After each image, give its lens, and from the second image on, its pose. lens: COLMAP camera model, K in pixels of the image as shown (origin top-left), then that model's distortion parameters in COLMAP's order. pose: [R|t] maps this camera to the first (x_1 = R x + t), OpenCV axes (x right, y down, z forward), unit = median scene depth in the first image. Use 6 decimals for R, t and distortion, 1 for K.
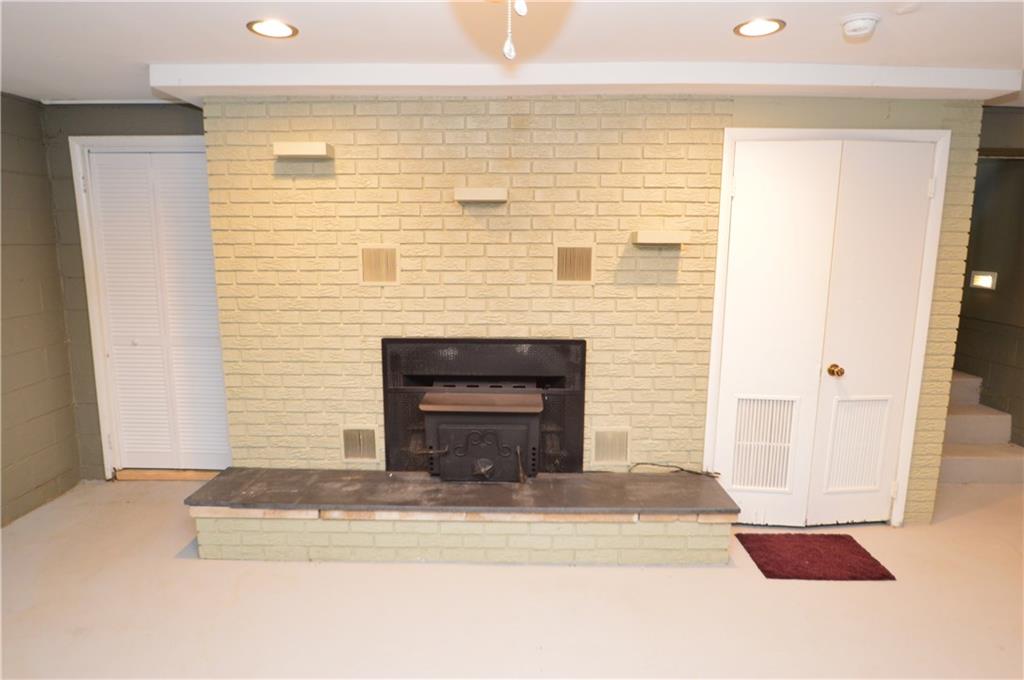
lens RADIAL K [[586.8, 0, 512.6], [0, 586.8, 344.4], [0, 0, 1]] dist [-0.024485, -0.000227]
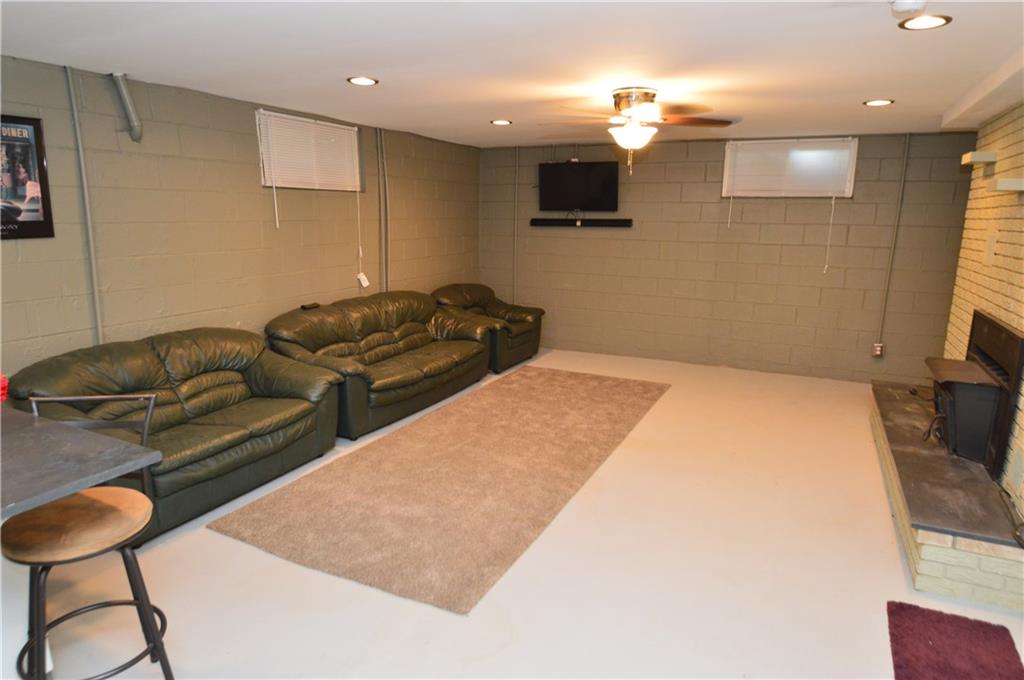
lens RADIAL K [[633.4, 0, 510.4], [0, 633.4, 342.3], [0, 0, 1]] dist [-0.031452, 0.000347]
pose [[-0.415743, 0.173305, -0.892818, 1.315518], [-0.159675, 0.952520, 0.259247, -0.119213], [0.895356, 0.250340, -0.368331, 0.662211]]
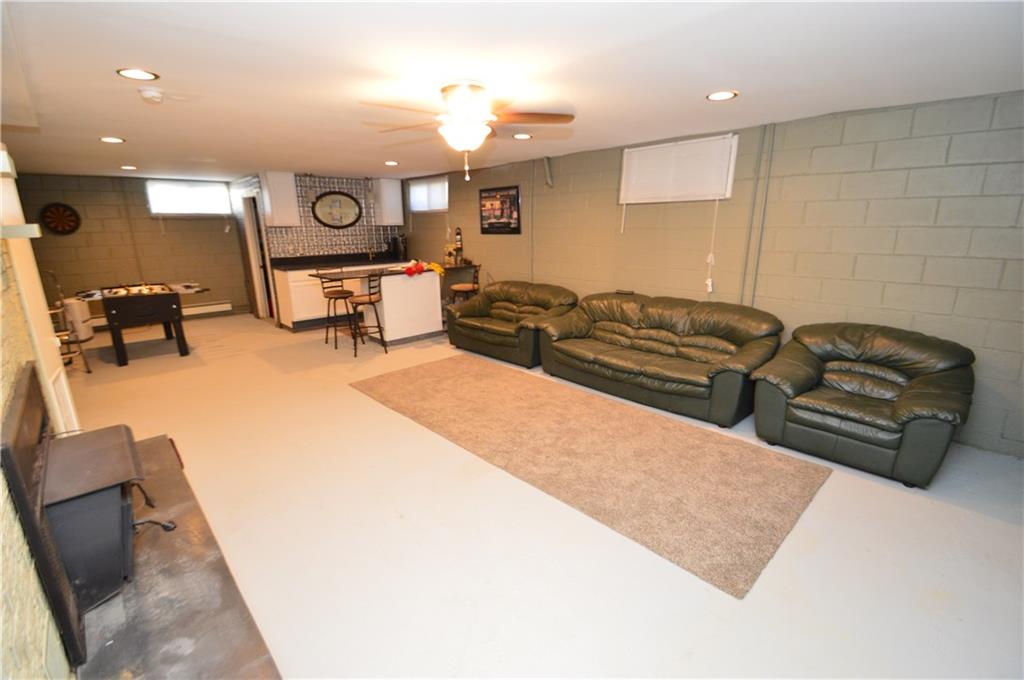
lens RADIAL K [[457.6, 0, 504.4], [0, 457.6, 346.2], [0, 0, 1]] dist [0.021695, -0.021181]
pose [[-0.695332, -0.181192, 0.695473, -0.773368], [0.127545, 0.921225, 0.367527, -0.174013], [-0.707280, 0.344258, -0.617448, 0.935538]]
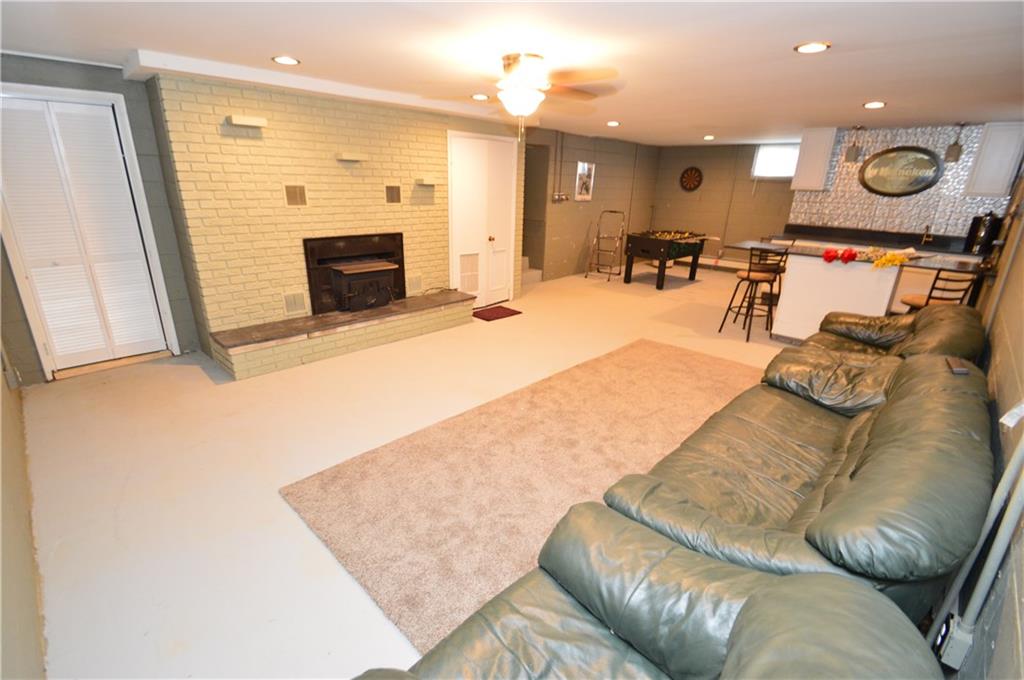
lens RADIAL K [[457.6, 0, 504.4], [0, 457.6, 346.2], [0, 0, 1]] dist [0.021695, -0.021181]
pose [[0.691133, -0.232431, 0.684333, -0.843230], [0.099913, 0.968510, 0.228046, 0.048235], [-0.715788, -0.089236, 0.692592, -0.427929]]
